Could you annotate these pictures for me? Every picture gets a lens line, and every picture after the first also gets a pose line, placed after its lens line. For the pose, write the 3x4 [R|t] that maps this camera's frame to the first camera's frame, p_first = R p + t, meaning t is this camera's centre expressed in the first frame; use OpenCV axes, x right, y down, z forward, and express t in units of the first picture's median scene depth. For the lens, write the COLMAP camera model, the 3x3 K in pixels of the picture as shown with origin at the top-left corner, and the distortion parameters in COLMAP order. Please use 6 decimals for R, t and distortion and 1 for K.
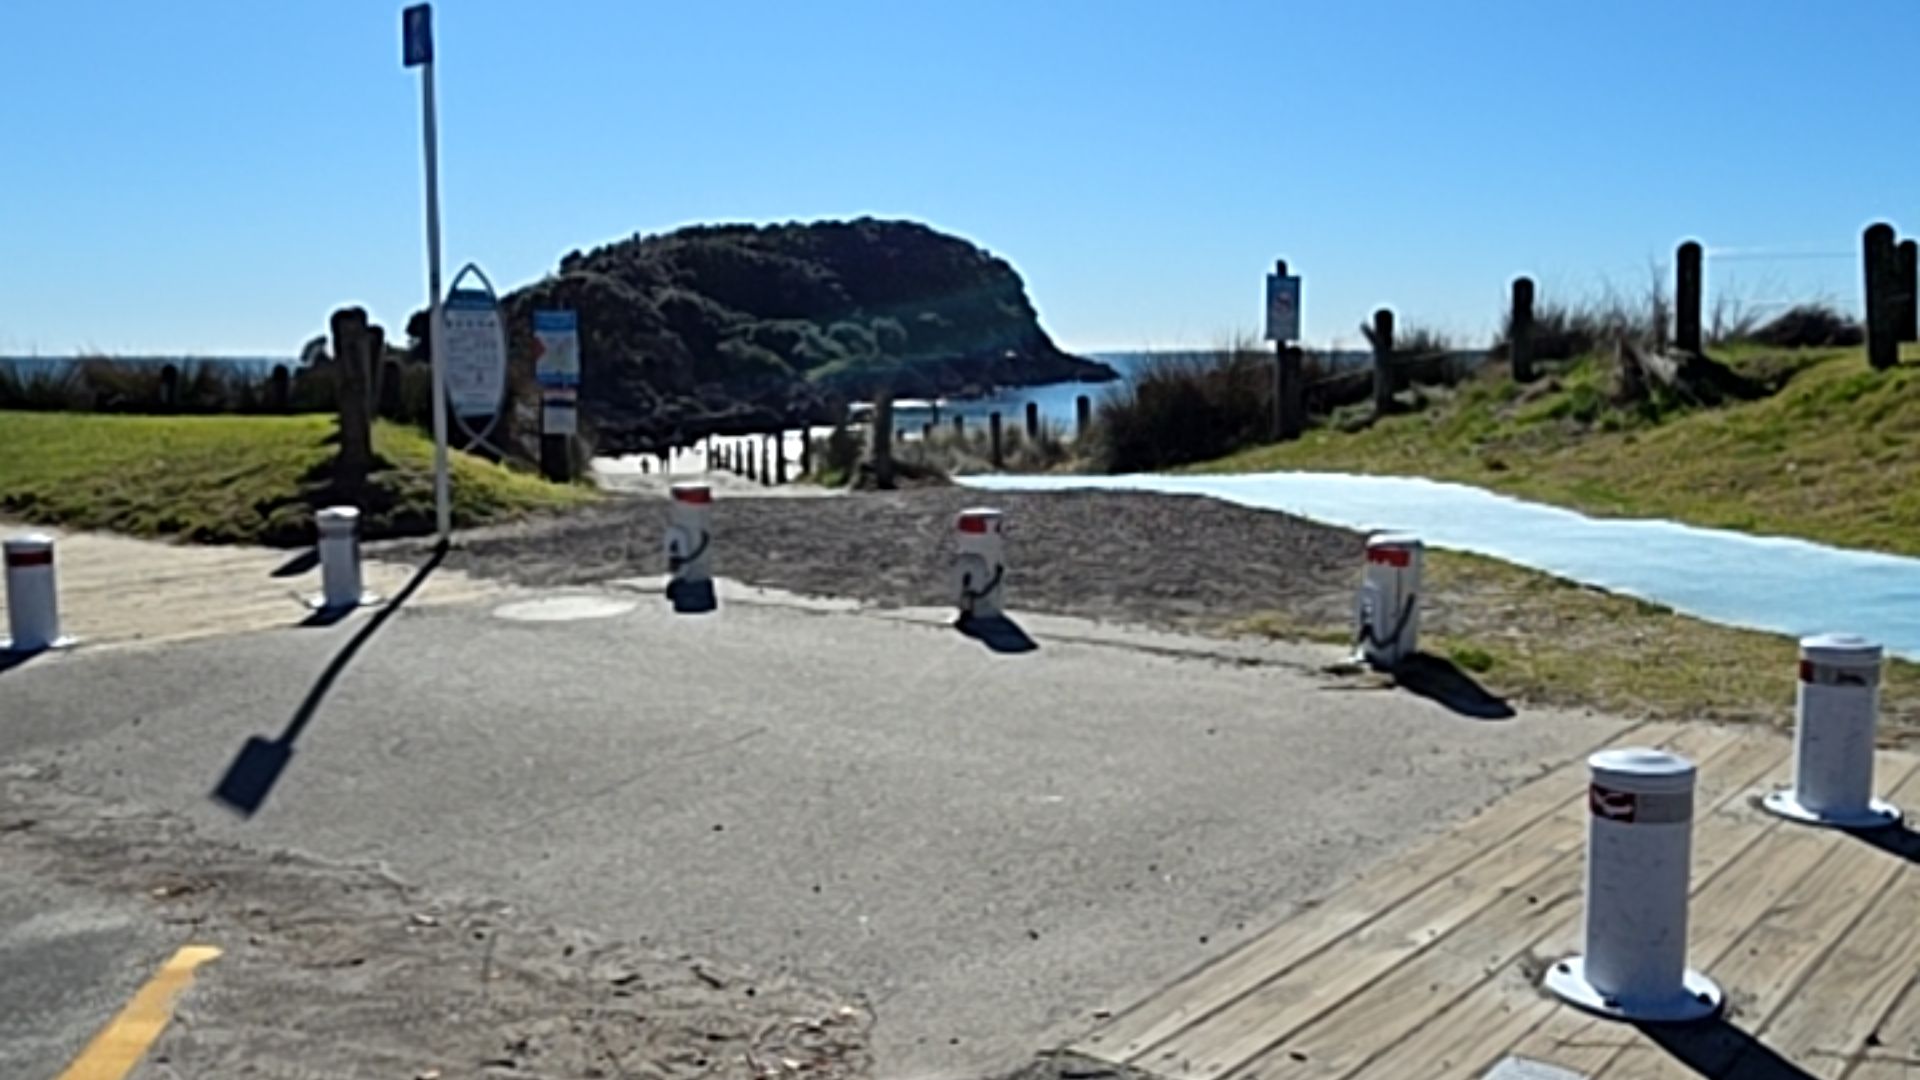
lens RADIAL K [[1732.9, 0, 964.7], [0, 1732.9, 582.4], [0, 0, 1]] dist [-0.010017, 0.031860]
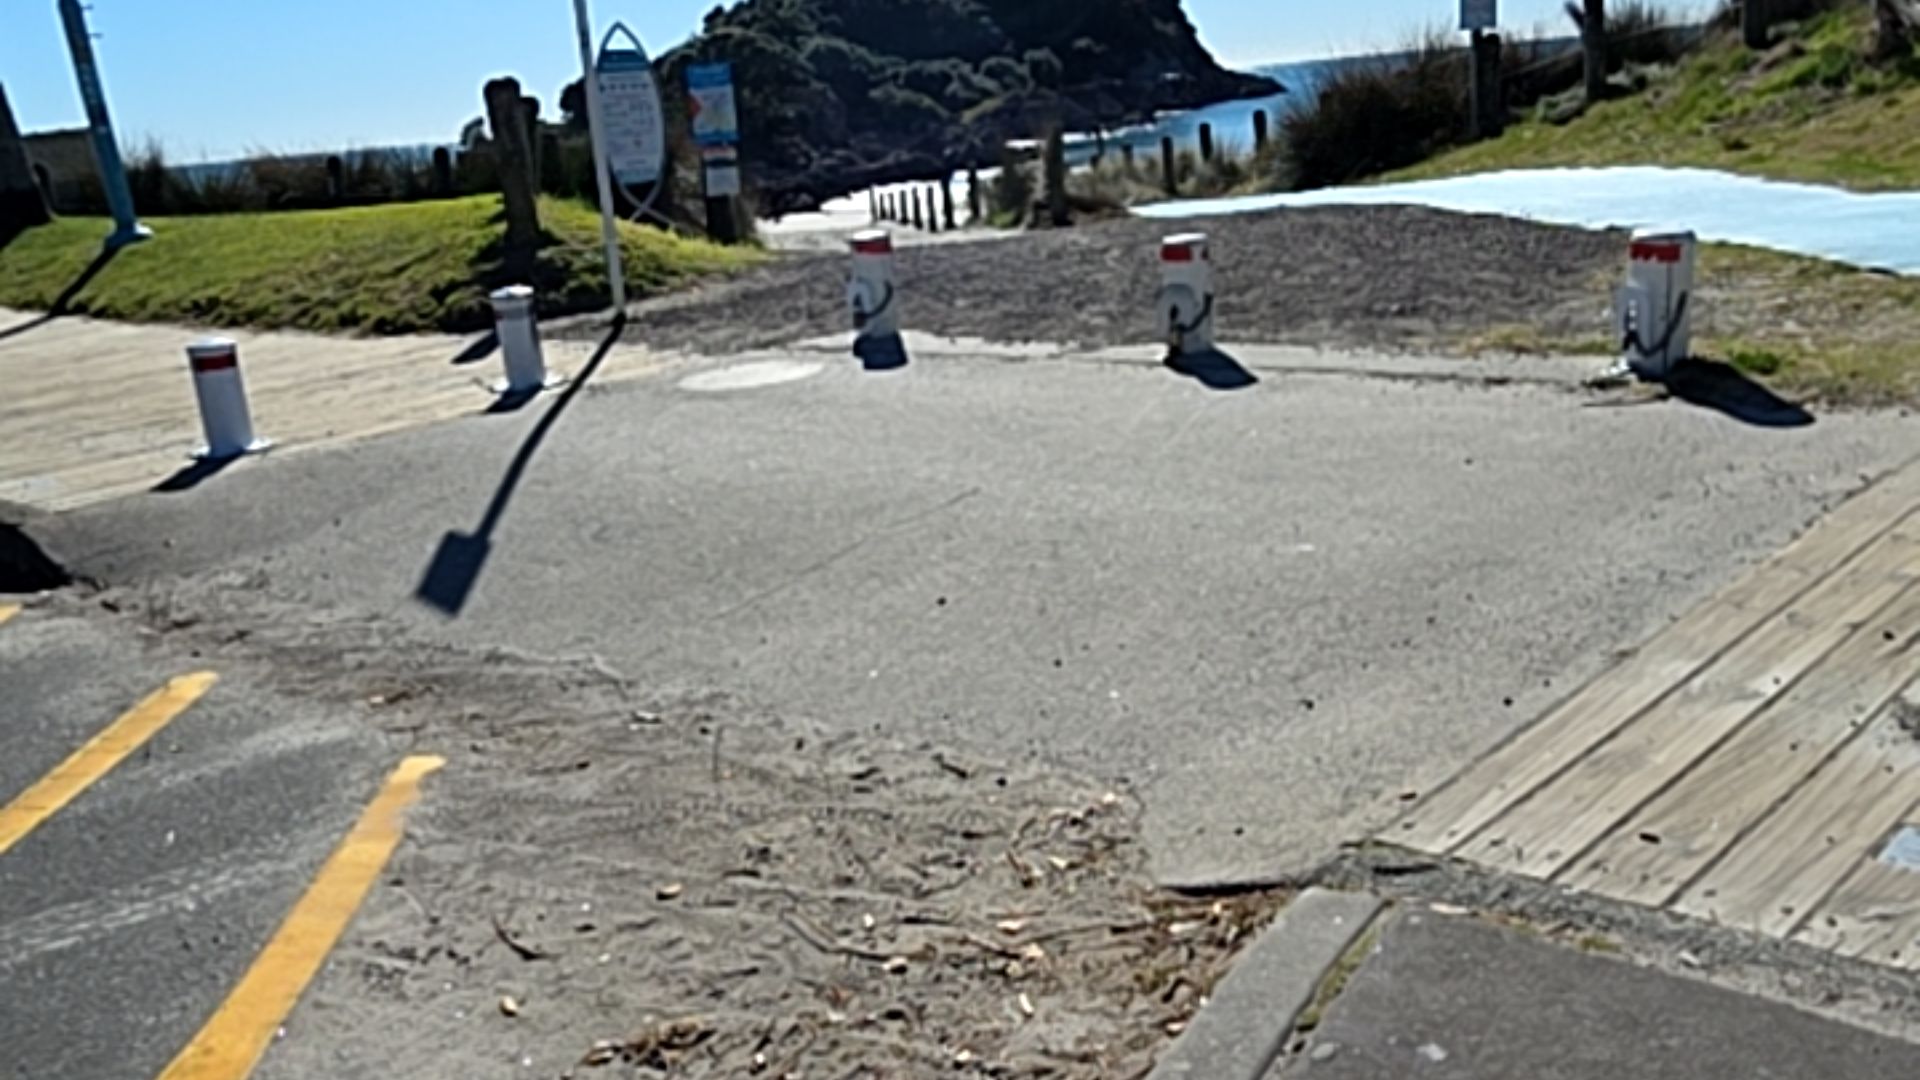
lens RADIAL K [[1732.9, 0, 964.7], [0, 1732.9, 582.4], [0, 0, 1]] dist [-0.010017, 0.031860]
pose [[0.992623, -0.057613, -0.106681, -0.018705], [0.072667, 0.987039, 0.143085, -0.000314], [0.097054, -0.149782, 0.983944, 0.052840]]
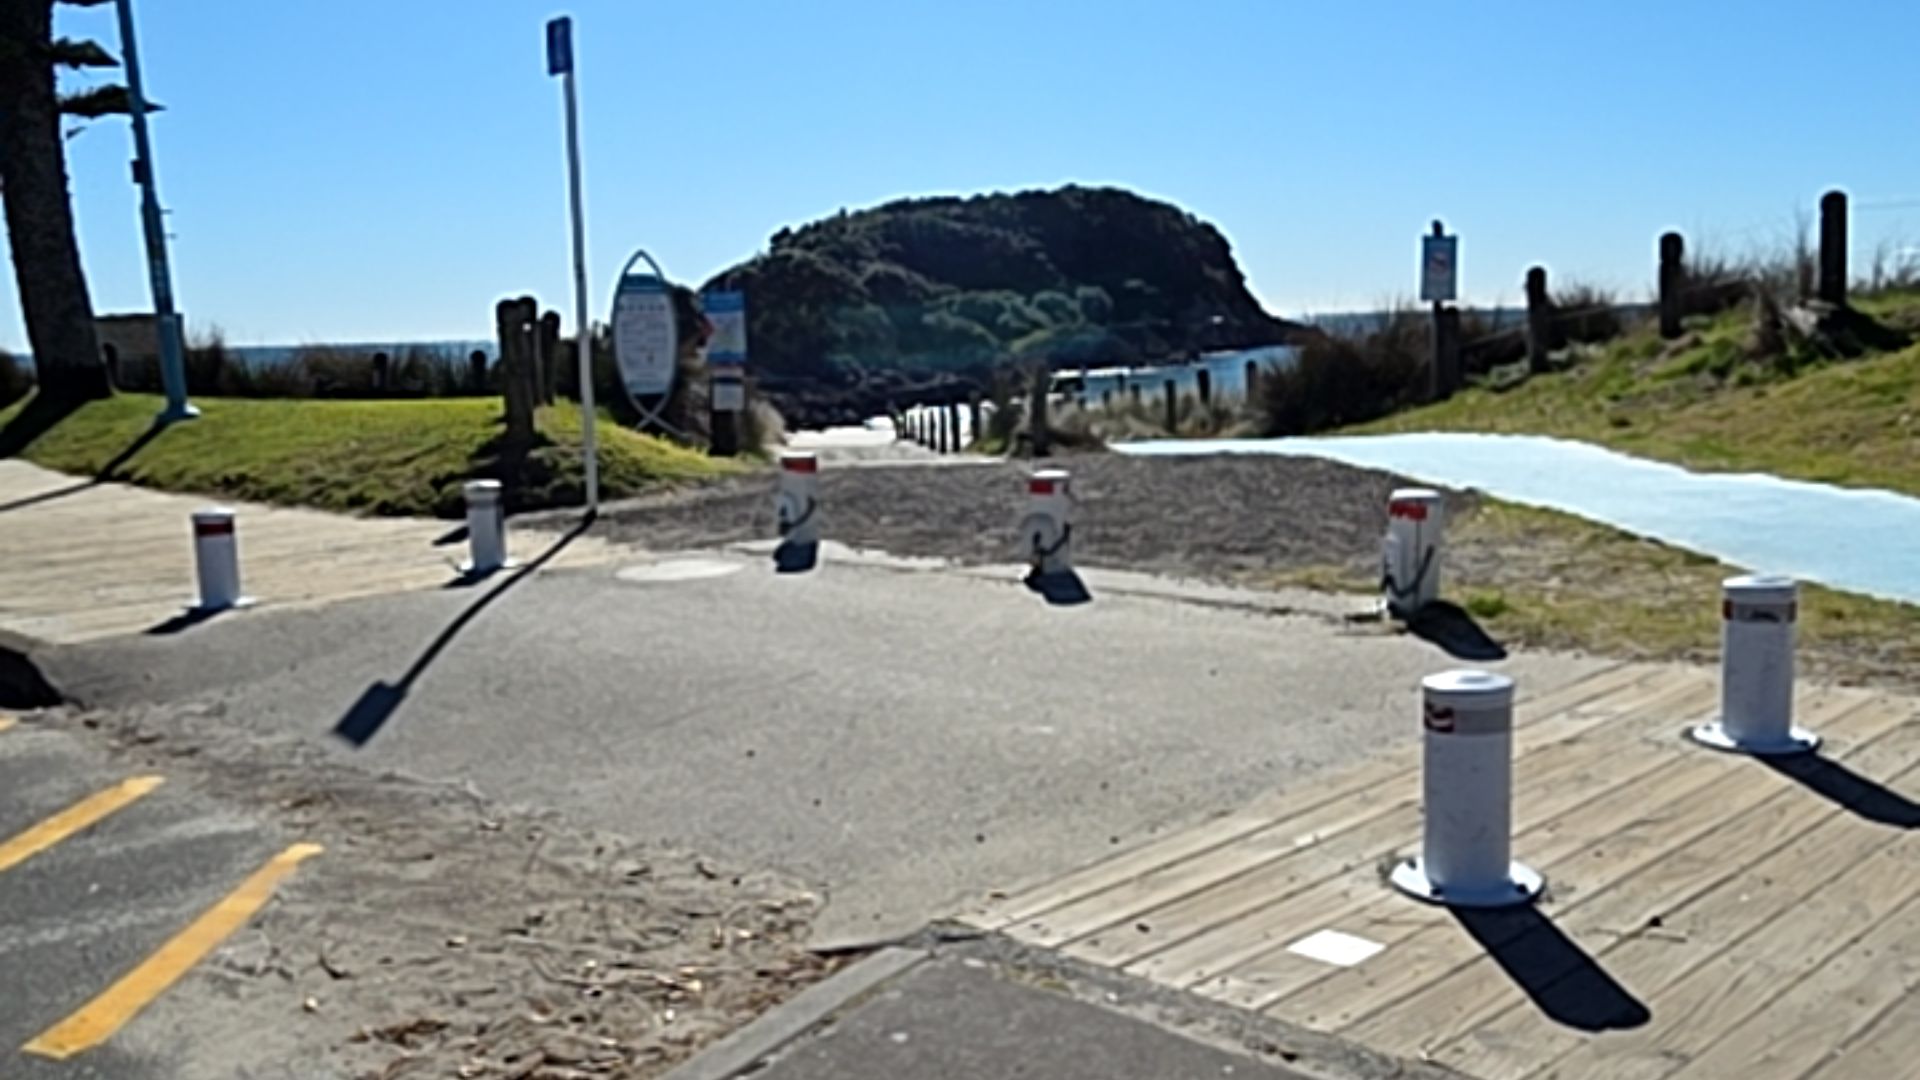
lens RADIAL K [[1732.9, 0, 964.7], [0, 1732.9, 582.4], [0, 0, 1]] dist [-0.010017, 0.031860]
pose [[0.992605, -0.008097, -0.121116, 0.085421], [0.010249, 0.999800, 0.017151, 0.006568], [0.120953, -0.018265, 0.992490, -0.072503]]
